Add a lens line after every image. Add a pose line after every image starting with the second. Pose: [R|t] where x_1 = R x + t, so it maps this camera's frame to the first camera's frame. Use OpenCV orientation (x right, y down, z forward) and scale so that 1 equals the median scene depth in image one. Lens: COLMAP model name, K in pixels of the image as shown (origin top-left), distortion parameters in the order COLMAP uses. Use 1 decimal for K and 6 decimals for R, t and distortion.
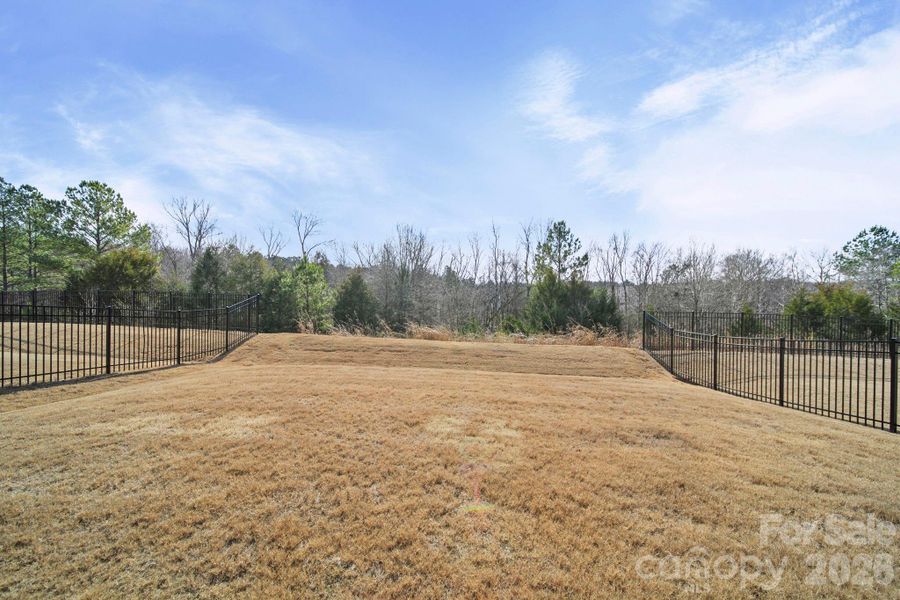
lens RADIAL K [[320.0, 0, 454.3], [0, 320.0, 299.5], [0, 0, 1]] dist [-0.001722, -0.000131]
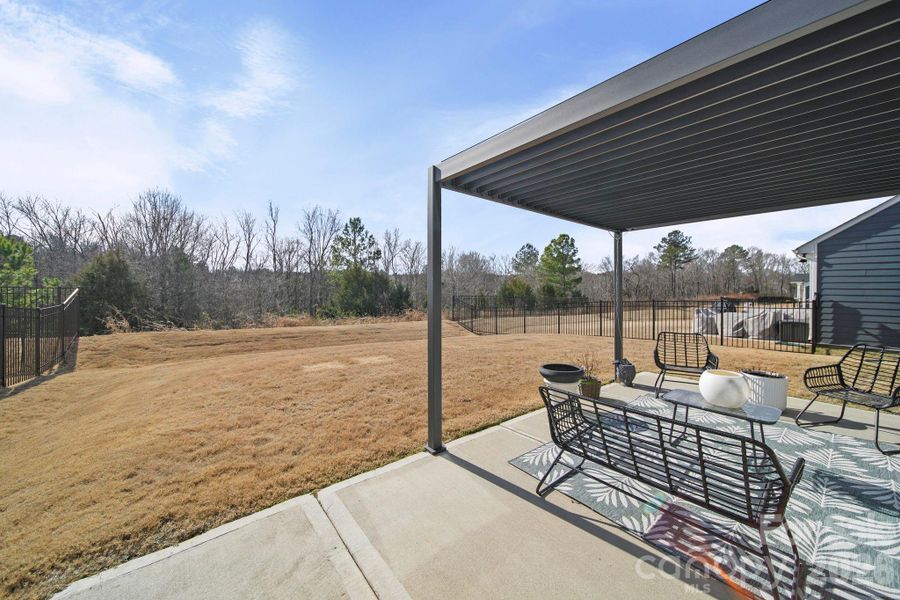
lens RADIAL K [[324.5, 0, 450.0], [0, 324.5, 300.0], [0, 0, 1]] dist [0.000638, 0.000374]
pose [[0.763283, -0.032537, 0.645244, -0.179517], [0.008674, 0.999157, 0.040122, -0.003462], [-0.646006, -0.025028, 0.762922, -0.082646]]
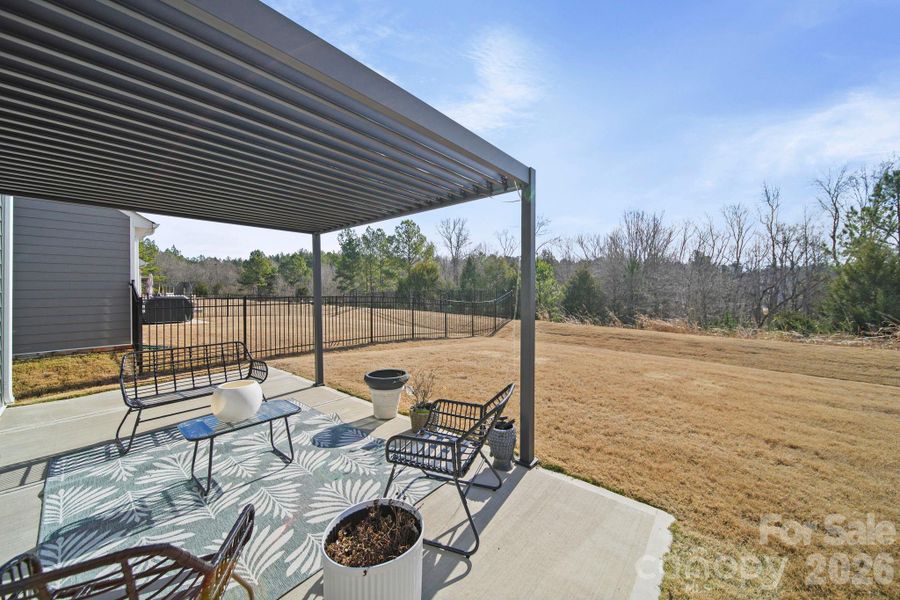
lens RADIAL K [[325.5, 0, 454.6], [0, 325.5, 284.7], [0, 0, 1]] dist [-0.001484, -0.000306]
pose [[0.785470, -0.032500, -0.618046, 0.020855], [0.015086, 0.999329, -0.033378, 0.000418], [0.618716, 0.016894, 0.785433, -0.094434]]
